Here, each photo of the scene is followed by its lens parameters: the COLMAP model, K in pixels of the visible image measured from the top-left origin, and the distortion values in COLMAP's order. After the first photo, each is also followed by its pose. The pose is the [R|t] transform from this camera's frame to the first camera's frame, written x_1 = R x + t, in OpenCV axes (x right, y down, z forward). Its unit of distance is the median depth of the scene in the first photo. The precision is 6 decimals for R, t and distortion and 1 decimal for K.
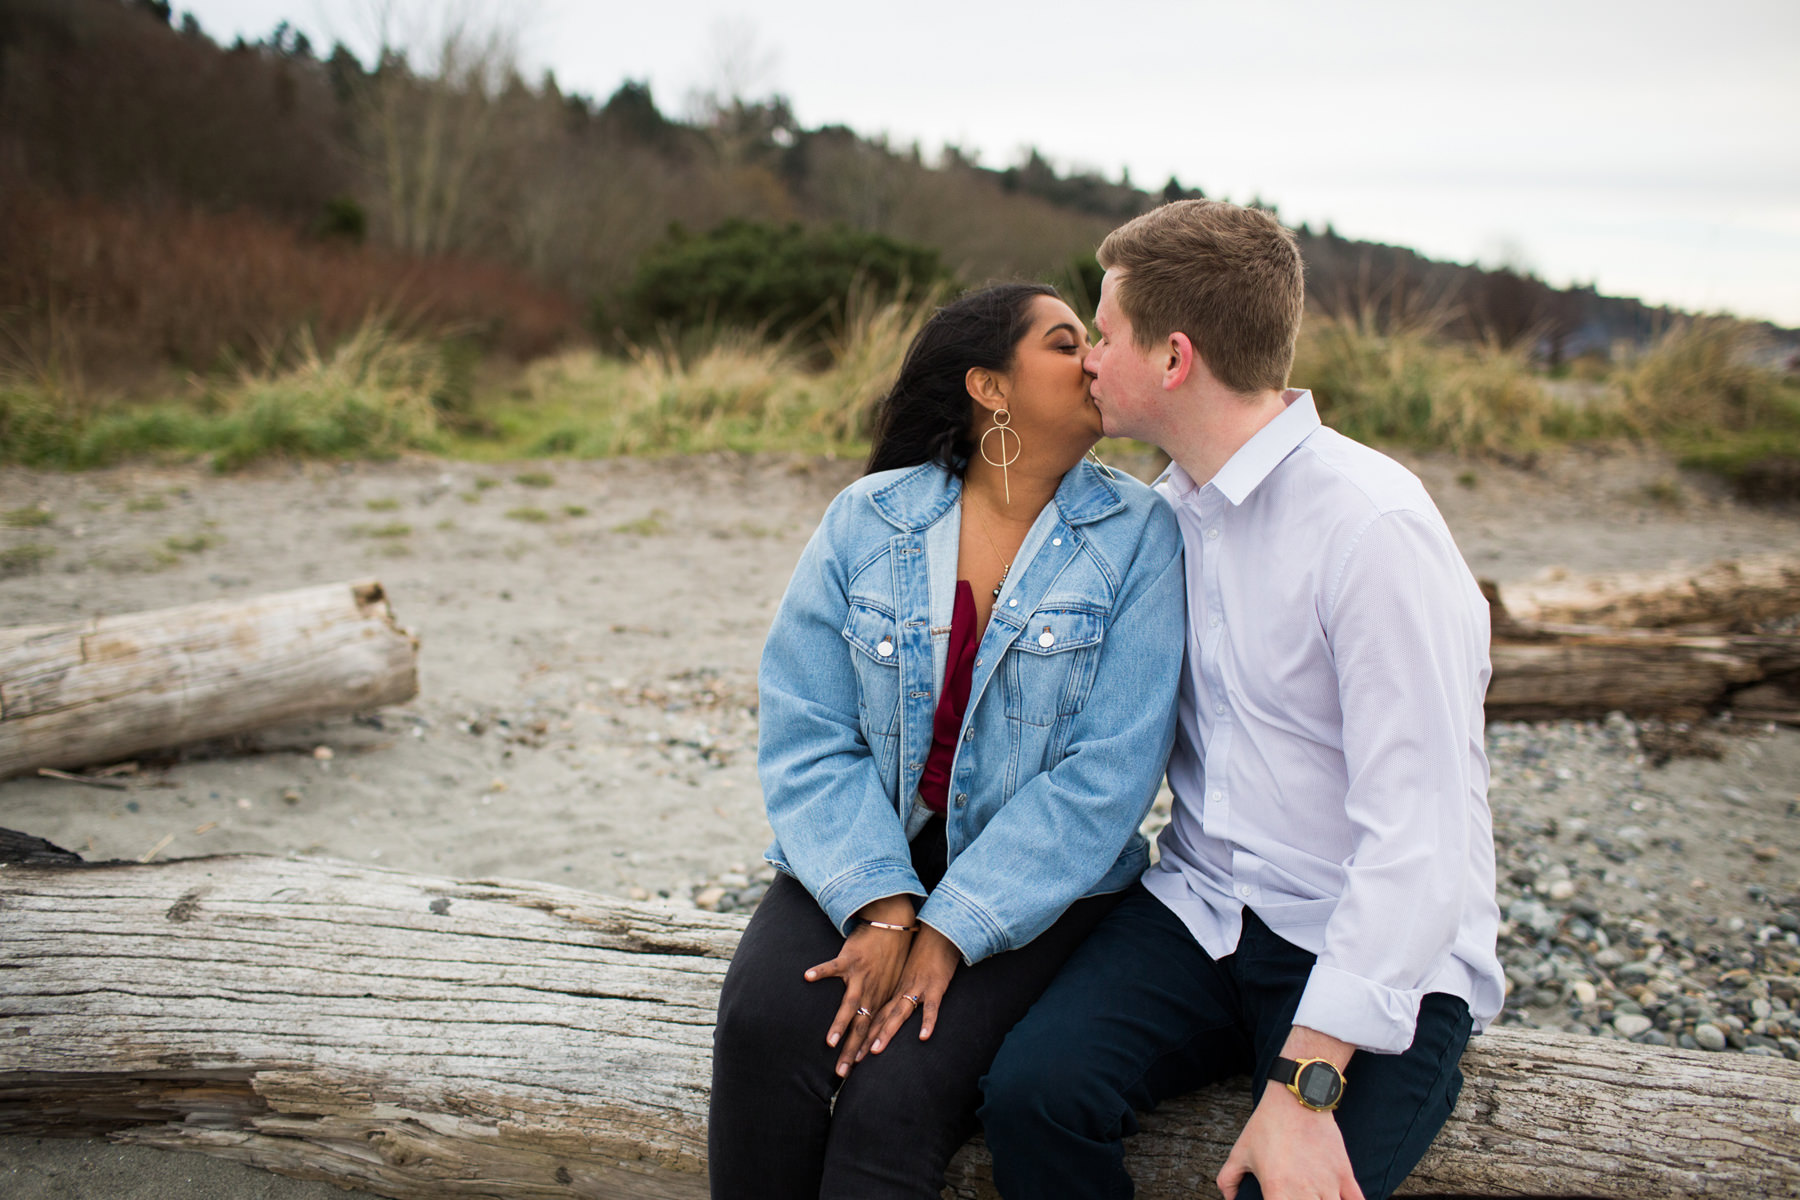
lens RADIAL K [[1730.5, 0, 888.0], [0, 1730.5, 576.1], [0, 0, 1]] dist [-0.111909, 0.133865]
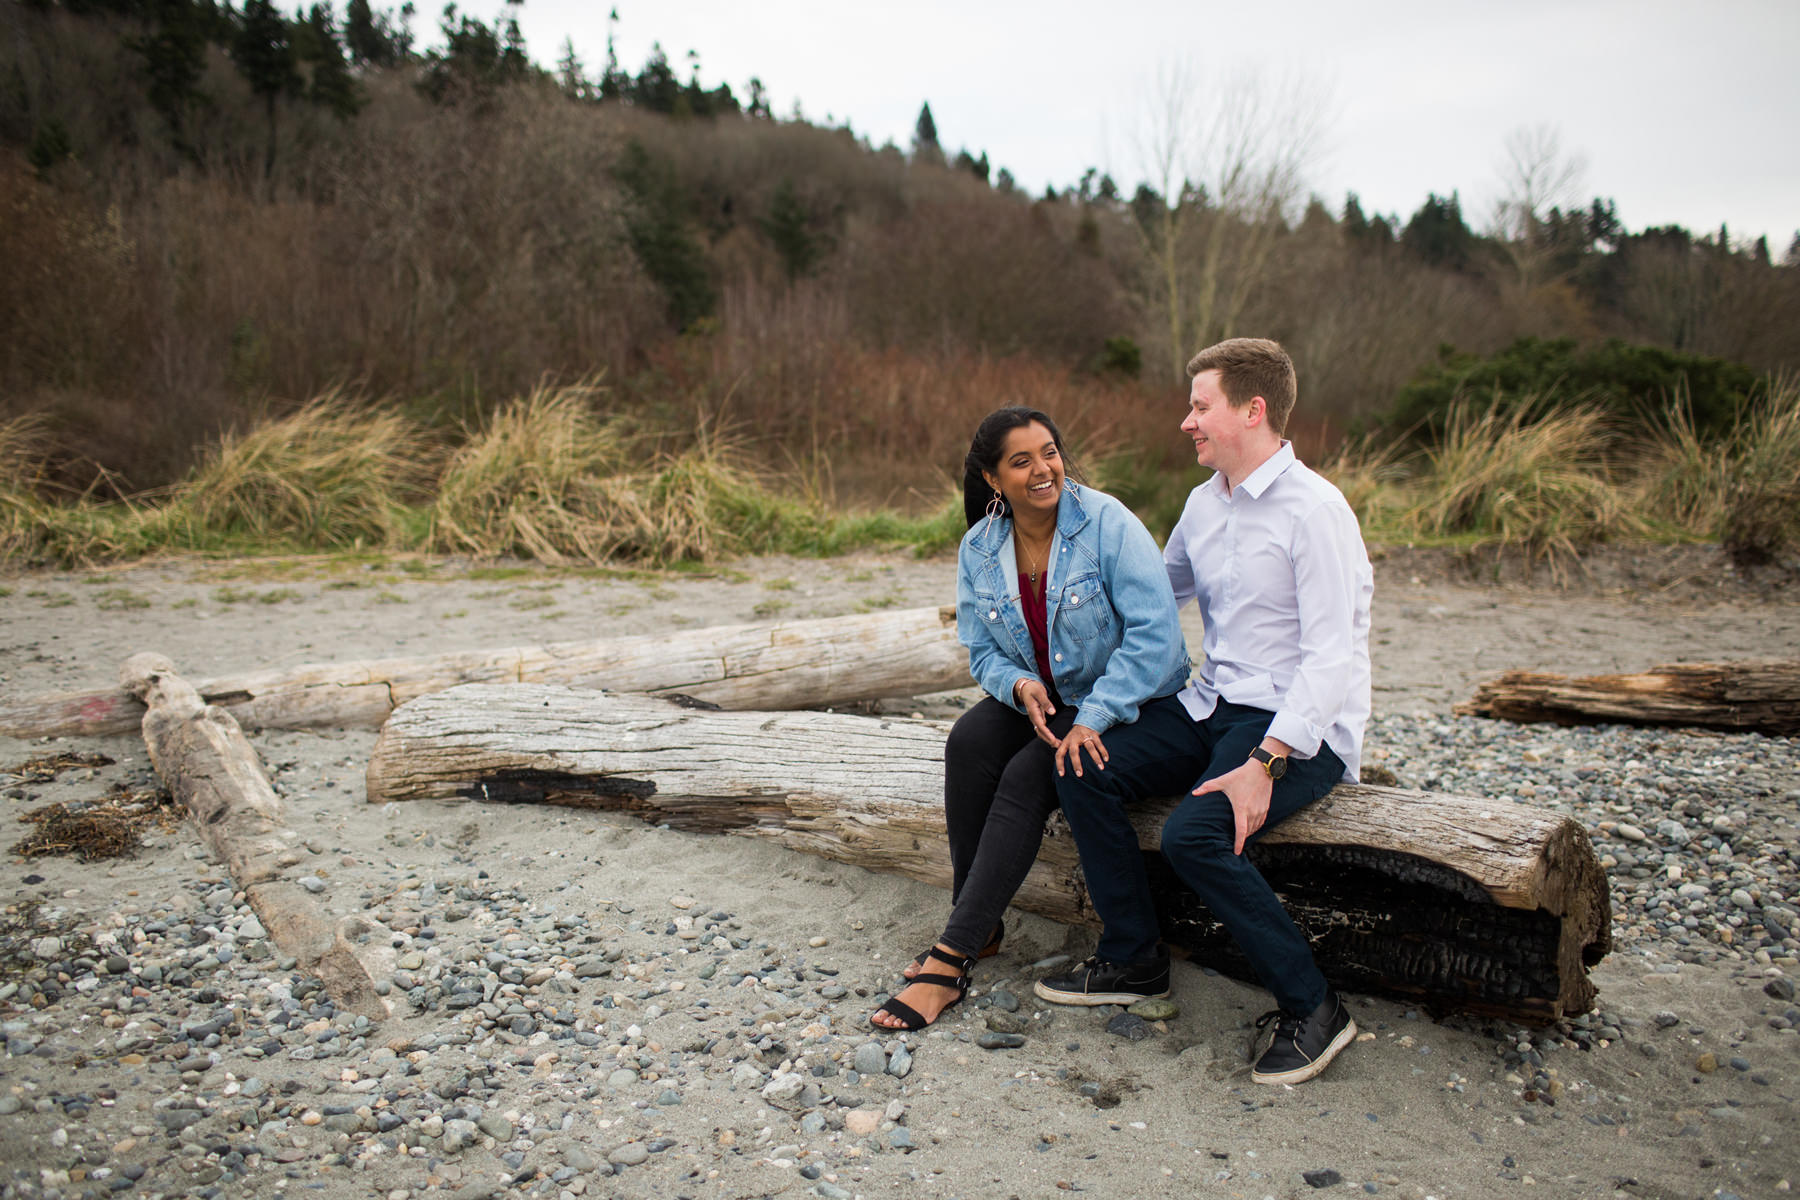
lens RADIAL K [[1730.5, 0, 888.0], [0, 1730.5, 576.1], [0, 0, 1]] dist [-0.111909, 0.133865]
pose [[0.902064, -0.002574, -0.431595, 0.407993], [-0.029260, 0.997317, -0.067104, 0.109284], [0.430610, 0.073160, 0.899568, -0.533551]]
